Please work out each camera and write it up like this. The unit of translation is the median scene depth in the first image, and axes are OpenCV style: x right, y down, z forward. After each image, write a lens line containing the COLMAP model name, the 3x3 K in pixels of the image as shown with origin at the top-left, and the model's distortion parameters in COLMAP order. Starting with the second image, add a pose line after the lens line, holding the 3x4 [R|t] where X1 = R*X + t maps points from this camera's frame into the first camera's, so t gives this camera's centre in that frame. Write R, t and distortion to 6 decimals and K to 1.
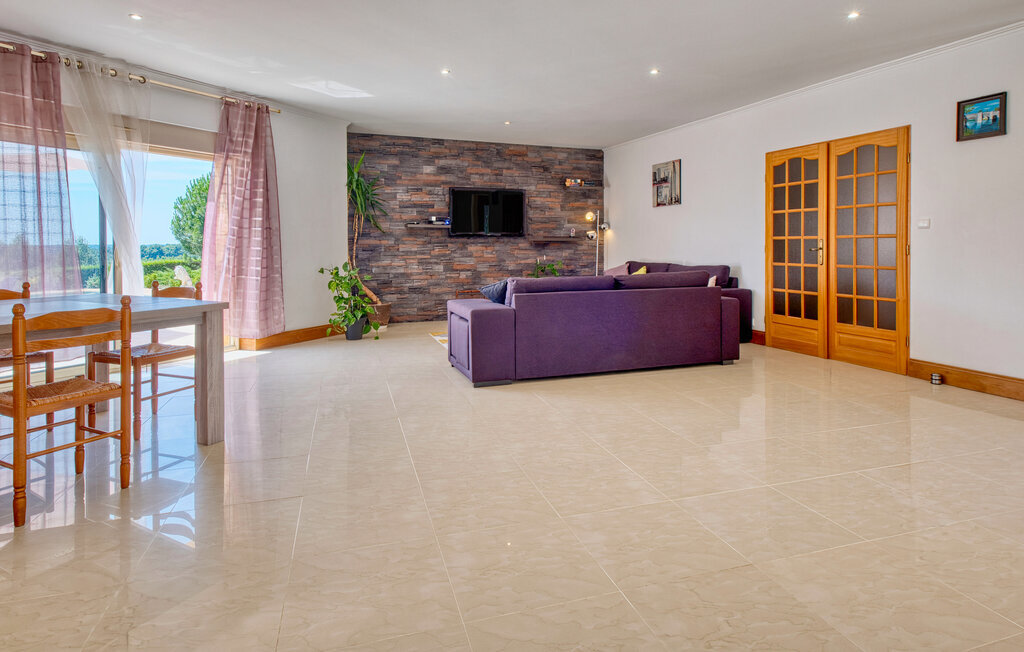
lens RADIAL K [[560.2, 0, 511.4], [0, 560.2, 252.4], [0, 0, 1]] dist [0.002936, -0.001670]
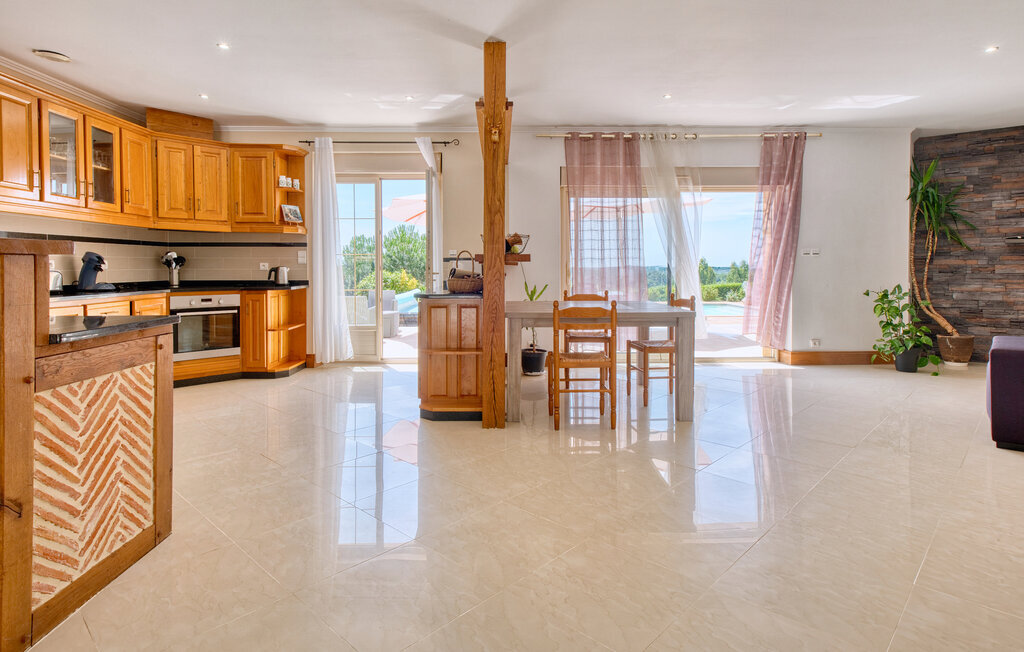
lens RADIAL K [[548.1, 0, 503.6], [0, 548.1, 273.2], [0, 0, 1]] dist [0.000954, -0.000679]
pose [[0.489117, 0.012649, -0.872126, 0.167395], [-0.010637, 0.999907, 0.008537, -0.002094], [0.872153, 0.005102, 0.489207, 0.010527]]
